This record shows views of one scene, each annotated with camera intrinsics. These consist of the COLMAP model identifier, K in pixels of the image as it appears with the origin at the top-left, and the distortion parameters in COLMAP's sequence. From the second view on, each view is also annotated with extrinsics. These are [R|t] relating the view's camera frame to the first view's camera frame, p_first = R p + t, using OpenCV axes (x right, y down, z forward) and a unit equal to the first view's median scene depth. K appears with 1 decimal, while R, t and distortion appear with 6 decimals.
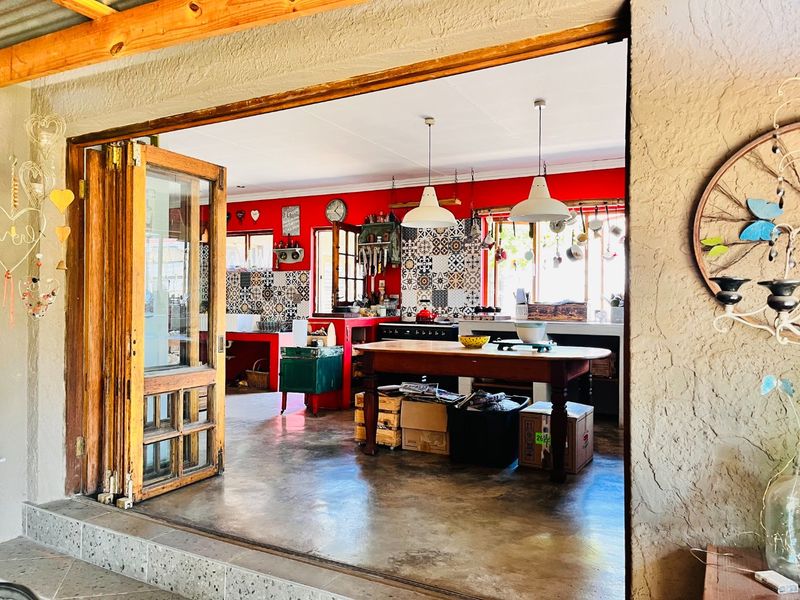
lens RADIAL K [[559.3, 0, 400.0], [0, 559.3, 300.0], [0, 0, 1]] dist [0.002244, -0.003803]
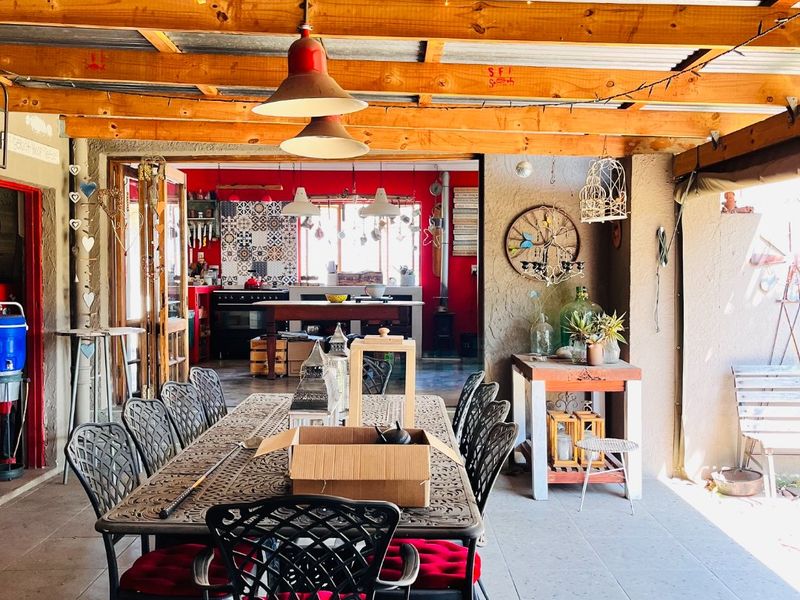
lens RADIAL K [[613.8, 0, 400.0], [0, 613.8, 300.0], [0, 0, 1]] dist [0.000645, -0.003123]
pose [[0.894942, -0.021575, 0.445661, -0.240207], [0.000842, 0.998910, 0.046669, 0.002760], [-0.446182, -0.041391, 0.893984, -0.274173]]
